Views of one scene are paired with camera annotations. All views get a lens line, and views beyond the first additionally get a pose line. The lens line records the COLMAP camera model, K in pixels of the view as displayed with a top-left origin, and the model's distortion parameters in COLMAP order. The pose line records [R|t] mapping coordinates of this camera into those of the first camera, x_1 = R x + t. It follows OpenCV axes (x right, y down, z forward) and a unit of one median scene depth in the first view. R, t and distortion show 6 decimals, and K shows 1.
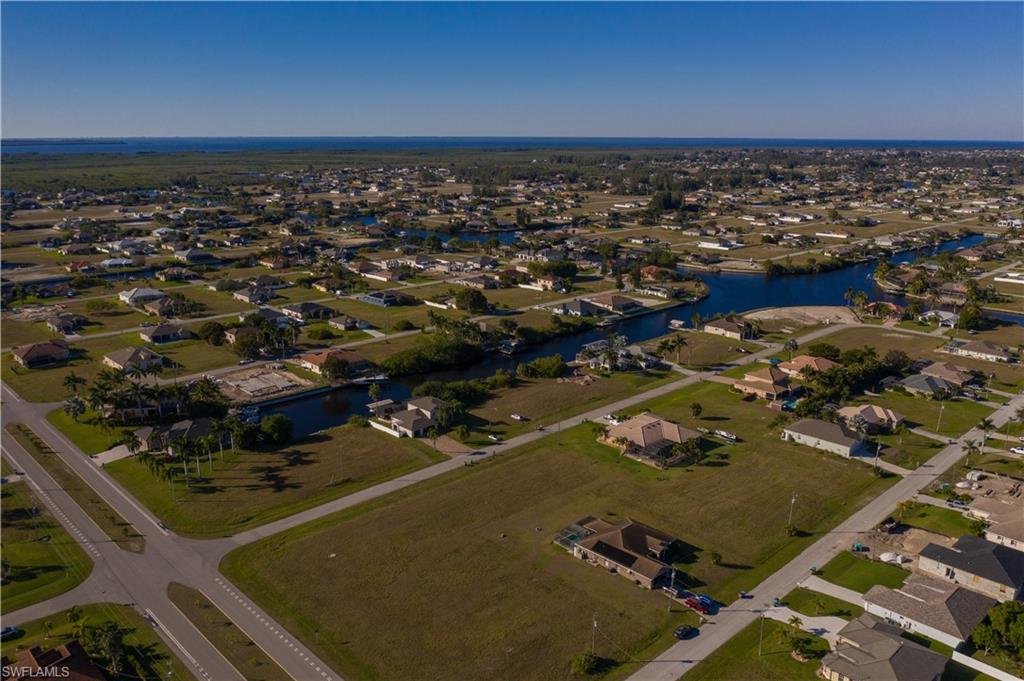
lens RADIAL K [[813.3, 0, 512.0], [0, 813.3, 340.5], [0, 0, 1]] dist [-0.013309, -0.000524]
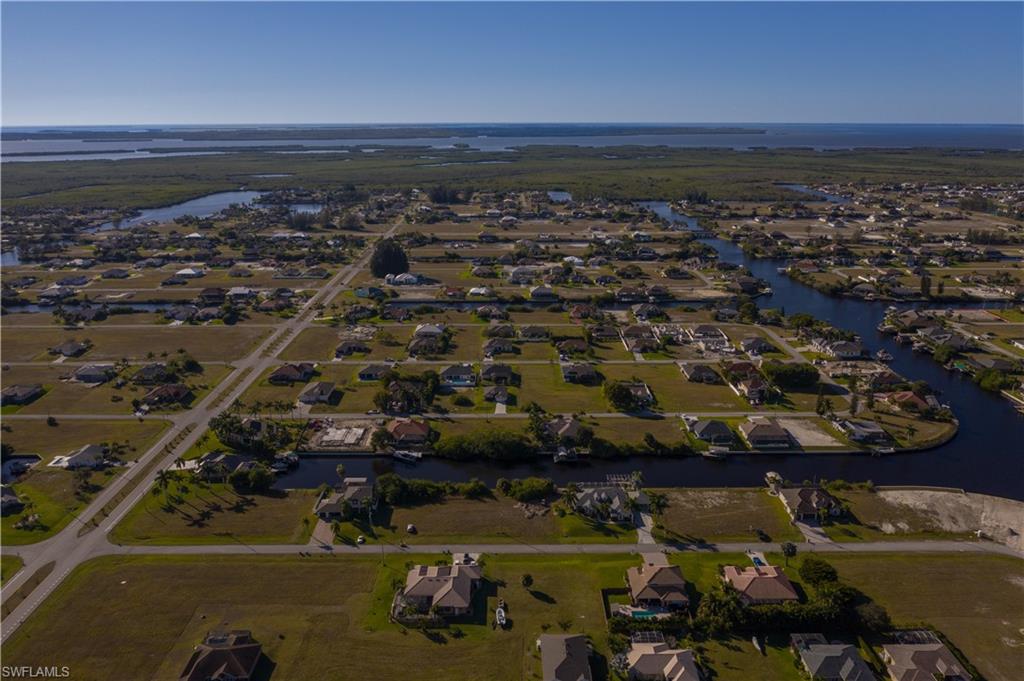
lens RADIAL K [[813.3, 0, 512.0], [0, 813.3, 340.5], [0, 0, 1]] dist [-0.013309, -0.000524]
pose [[0.725238, 0.180289, -0.664474, 0.579169], [-0.168330, 0.982248, 0.082785, -0.199225], [0.667604, 0.051812, 0.742712, 0.167642]]
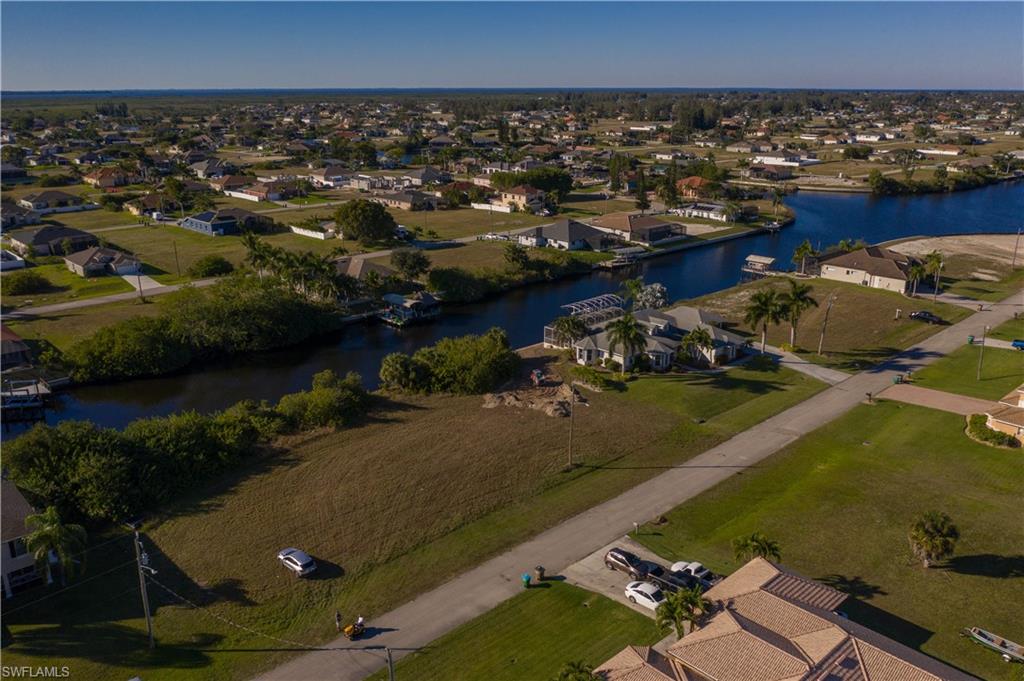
lens RADIAL K [[823.5, 0, 511.4], [0, 823.5, 362.9], [0, 0, 1]] dist [-0.011916, -0.002809]
pose [[0.999892, -0.000781, -0.014695, 0.060165], [0.001872, 0.997231, 0.074346, 0.003132], [0.014596, -0.074365, 0.997124, 0.510798]]
